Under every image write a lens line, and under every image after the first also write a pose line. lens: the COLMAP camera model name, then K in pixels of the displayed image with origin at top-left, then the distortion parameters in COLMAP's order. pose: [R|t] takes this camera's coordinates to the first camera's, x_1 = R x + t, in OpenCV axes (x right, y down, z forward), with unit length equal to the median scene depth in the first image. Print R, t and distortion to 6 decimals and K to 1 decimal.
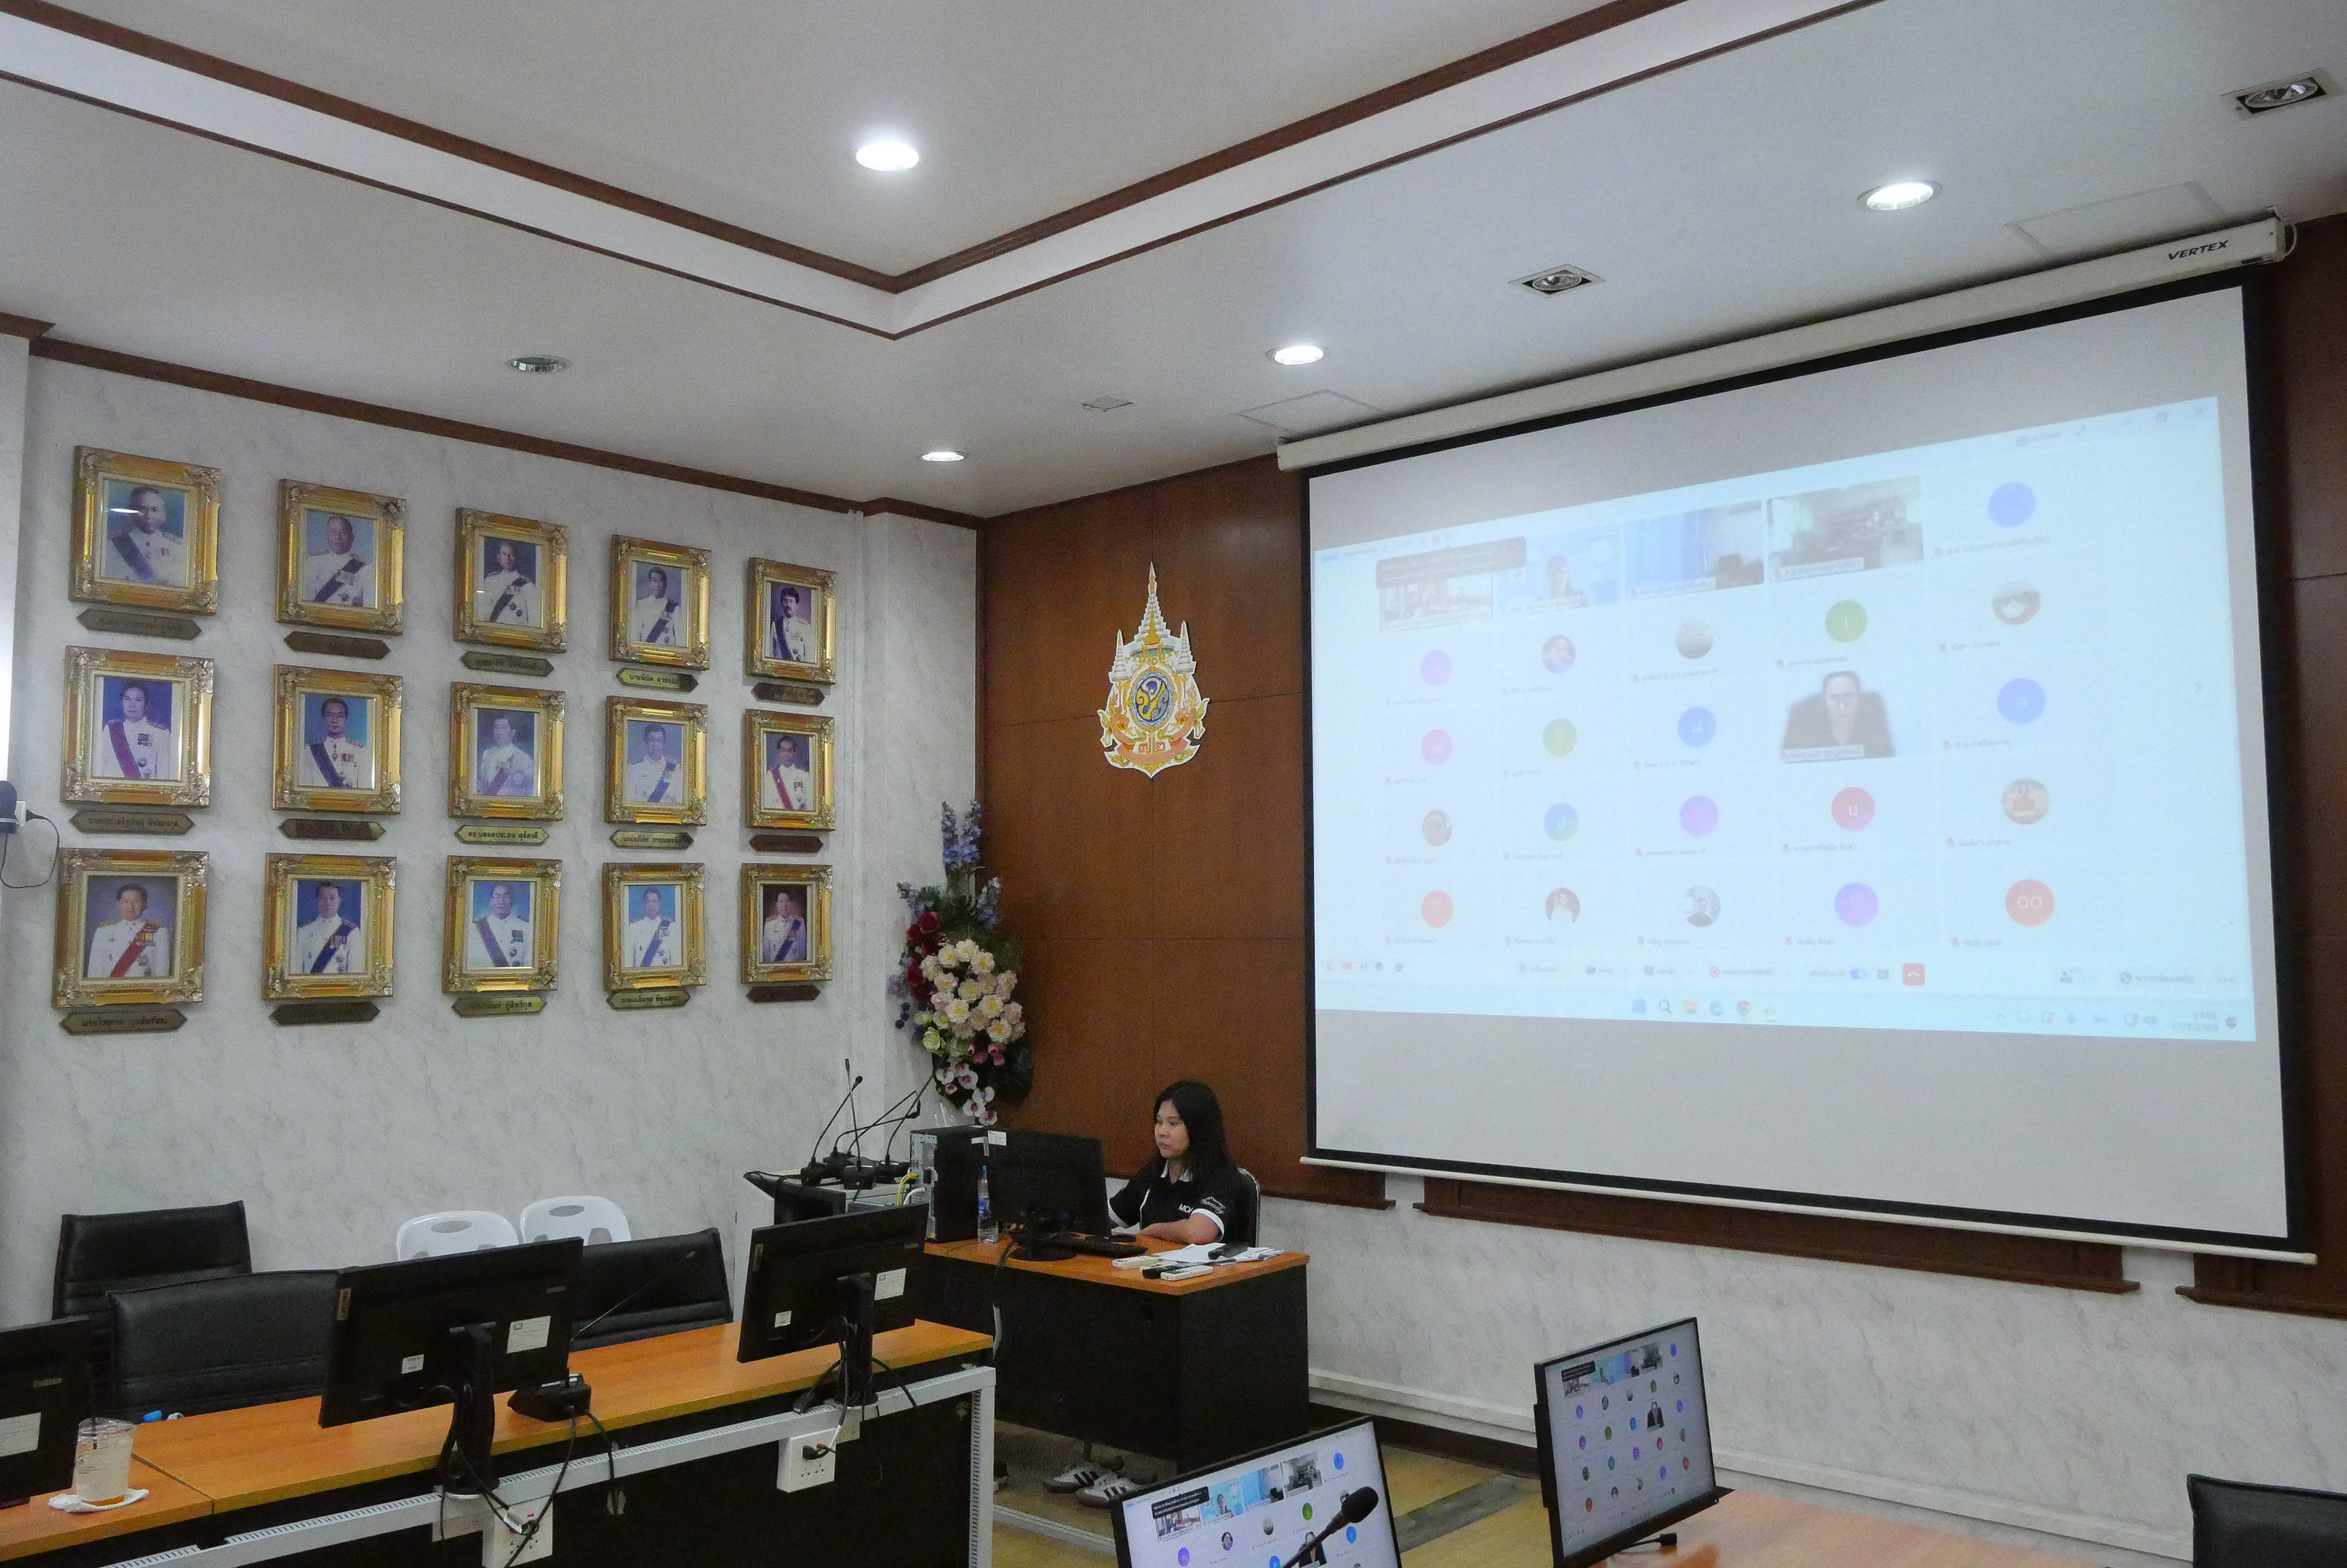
lens RADIAL K [[1795.0, 0, 1173.5], [0, 1795.0, 784.0], [0, 0, 1]] dist [-0.035788, -0.003610]
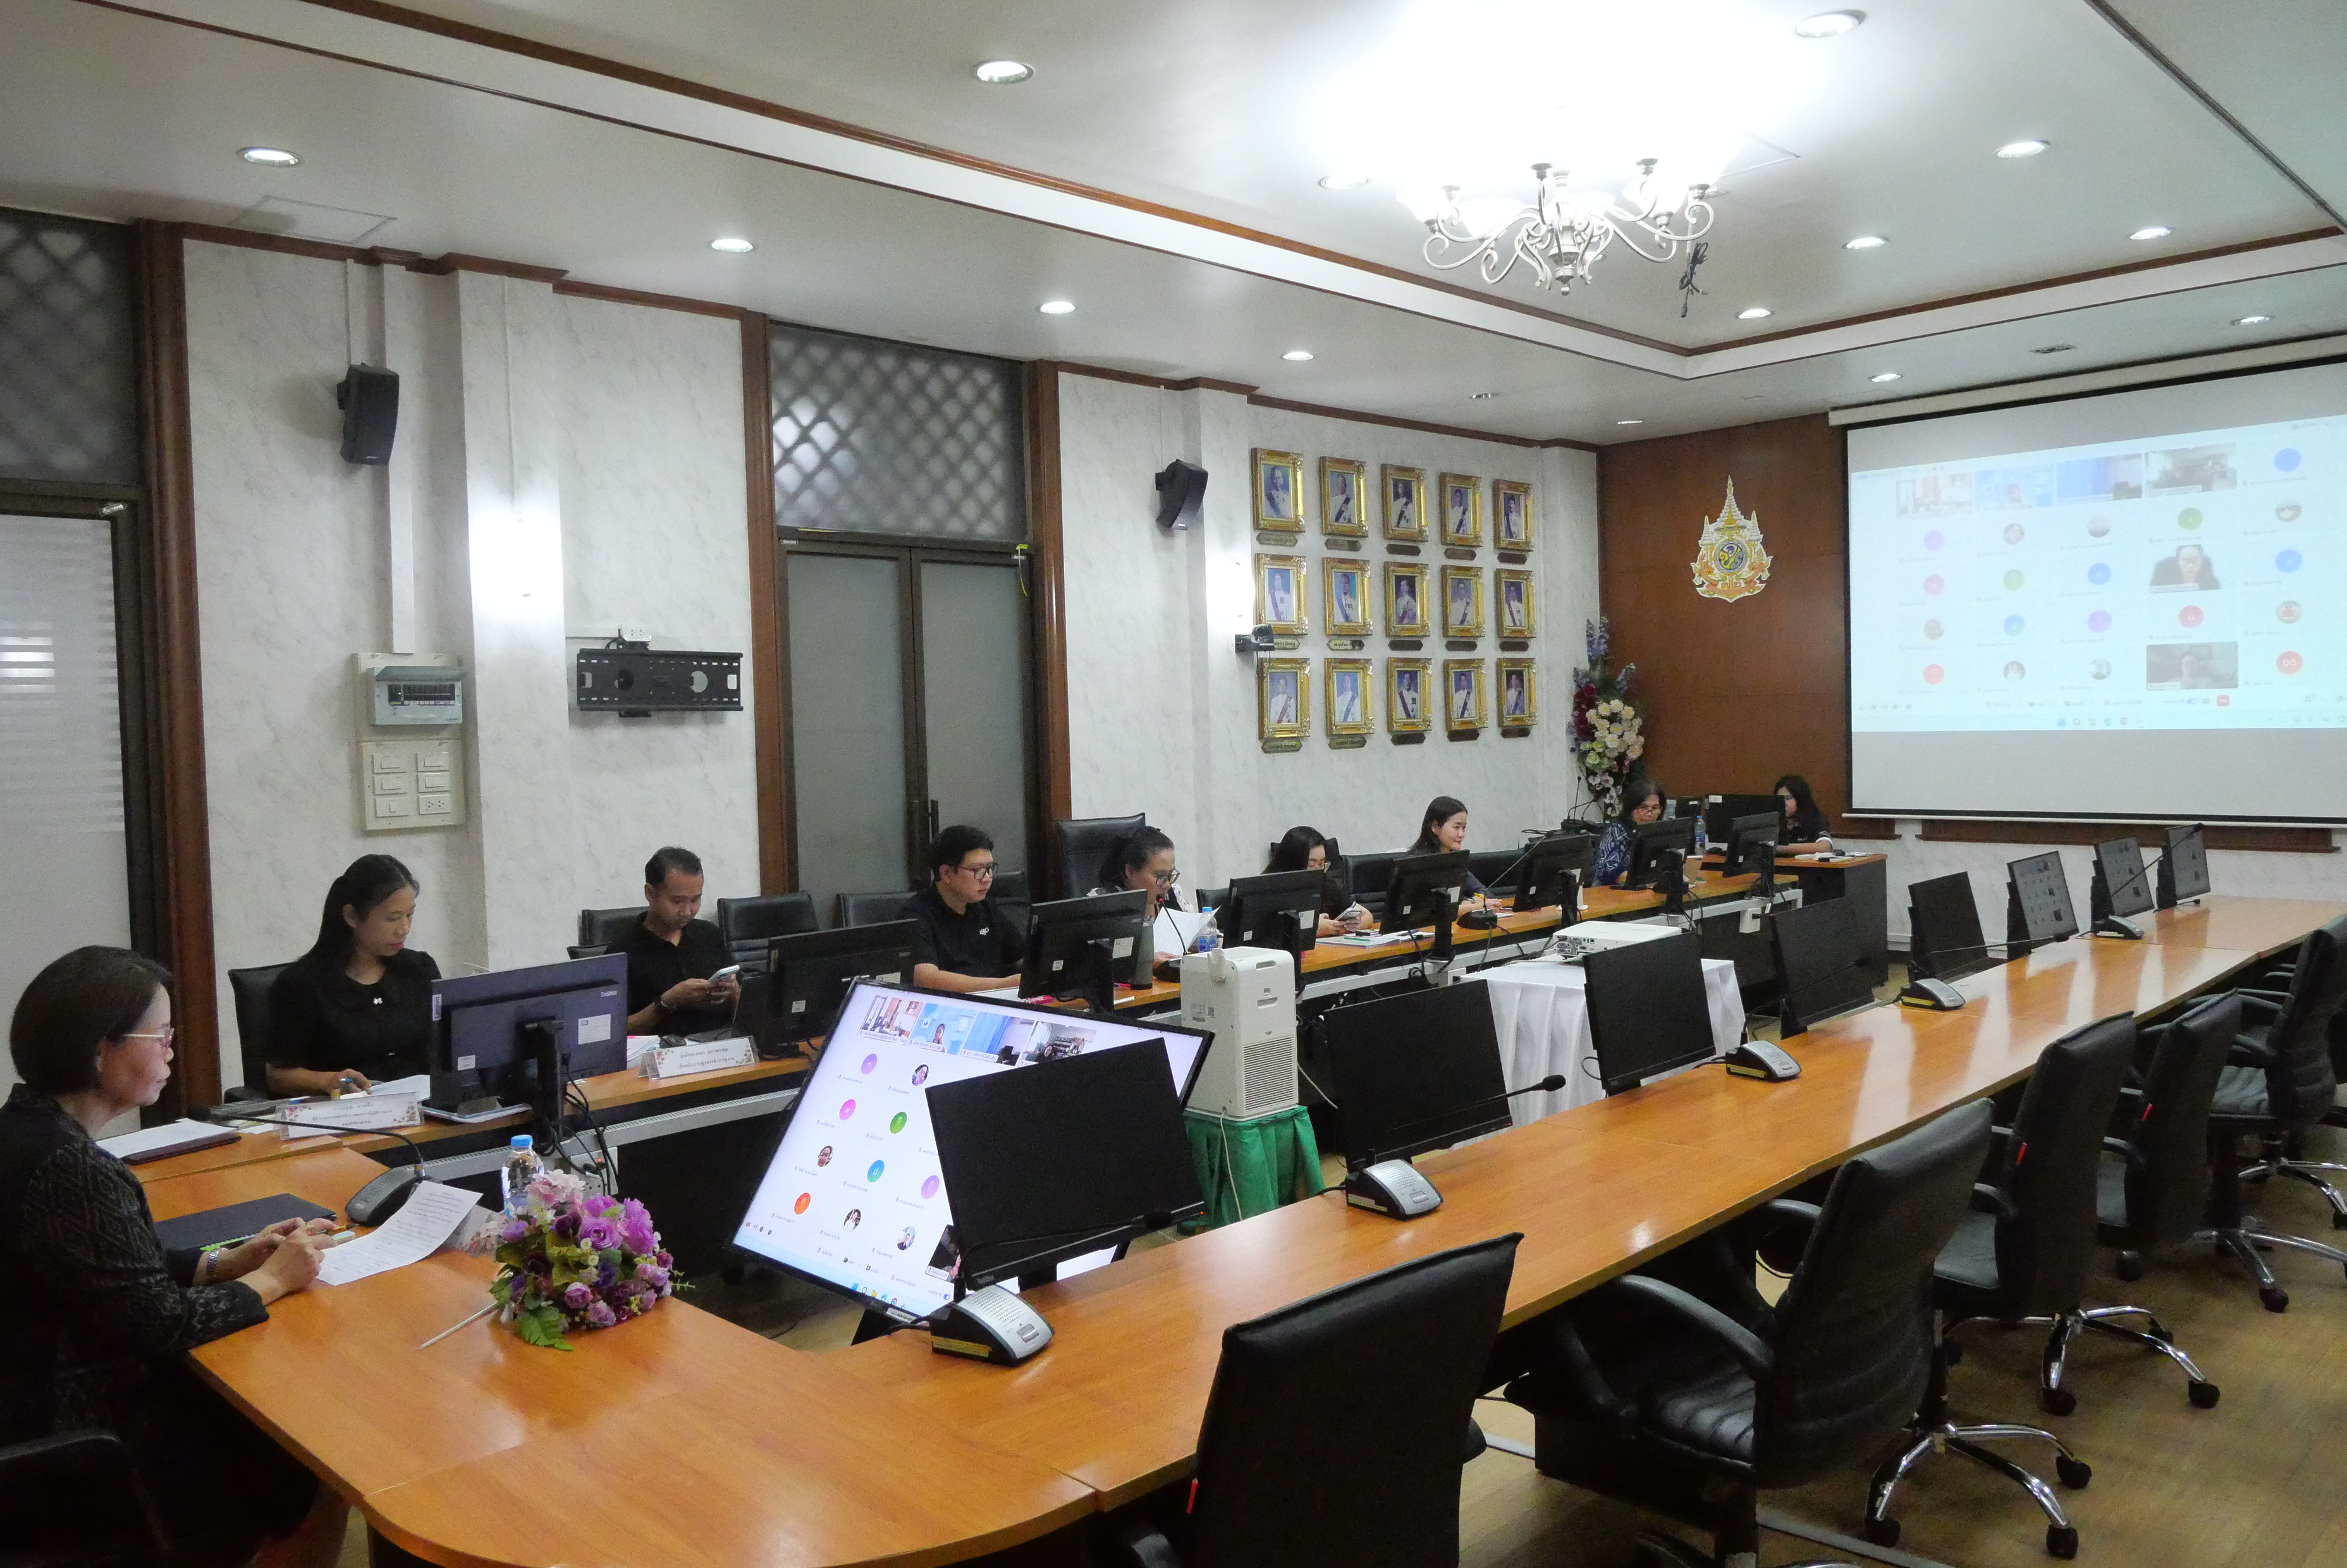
lens RADIAL K [[1676.0, 0, 1173.5], [0, 1676.0, 784.0], [0, 0, 1]] dist [-0.032921, 0.004537]
pose [[0.998519, -0.020477, -0.050404, -0.516103], [0.026428, 0.992375, 0.120390, -0.041793], [0.047555, -0.121544, 0.991446, -0.696240]]
